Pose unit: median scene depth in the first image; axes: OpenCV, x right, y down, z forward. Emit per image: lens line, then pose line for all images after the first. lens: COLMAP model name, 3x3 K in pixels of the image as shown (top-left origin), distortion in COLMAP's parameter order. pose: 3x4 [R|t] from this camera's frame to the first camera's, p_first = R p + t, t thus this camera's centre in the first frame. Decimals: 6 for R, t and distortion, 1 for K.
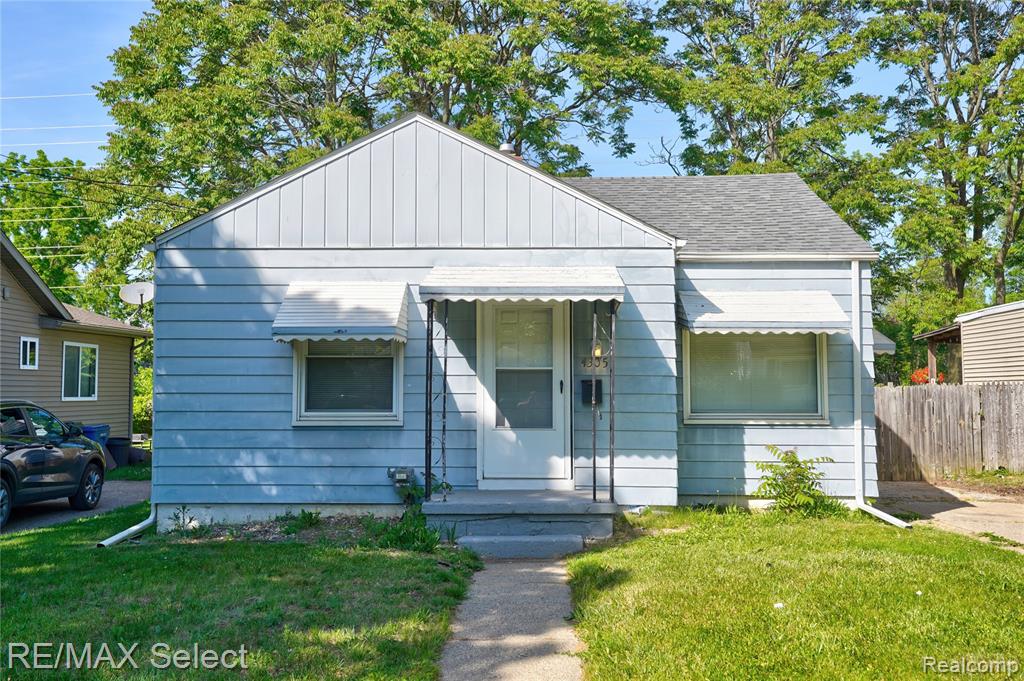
lens RADIAL K [[991.6, 0, 511.4], [0, 991.6, 327.1], [0, 0, 1]] dist [0.137958, 0.000000]
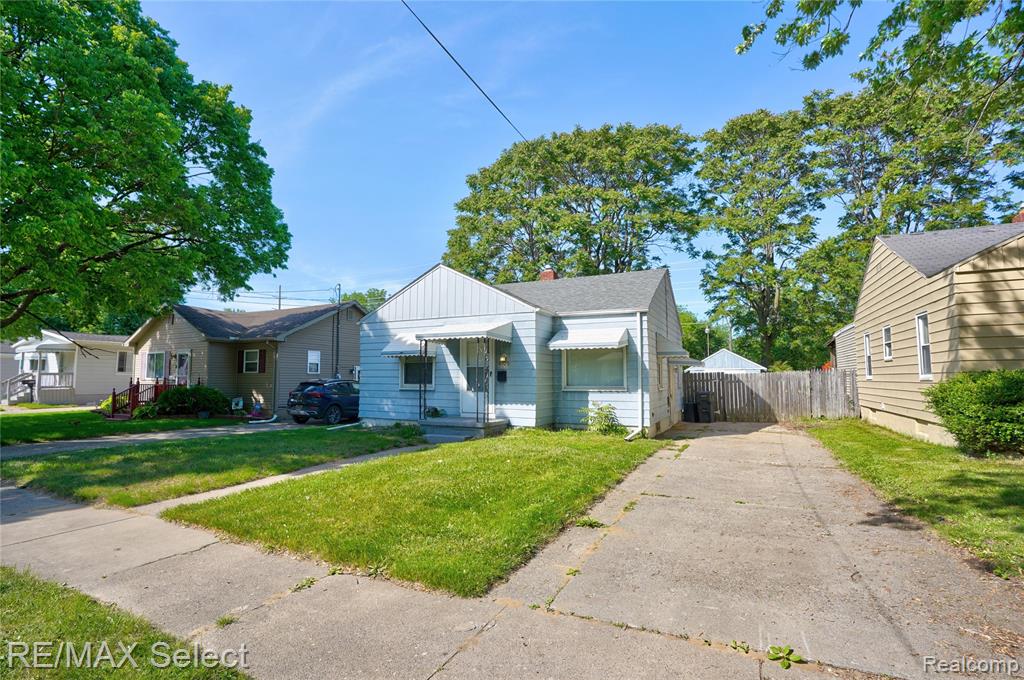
lens RADIAL K [[470.2, 0, 512.5], [0, 470.2, 340.0], [0, 0, 1]] dist [-0.015468, 0.005697]
pose [[0.912622, -0.033872, -0.407398, 0.540879], [0.027485, 0.999391, -0.021522, 0.005431], [0.407879, 0.008444, 0.912997, 0.014812]]
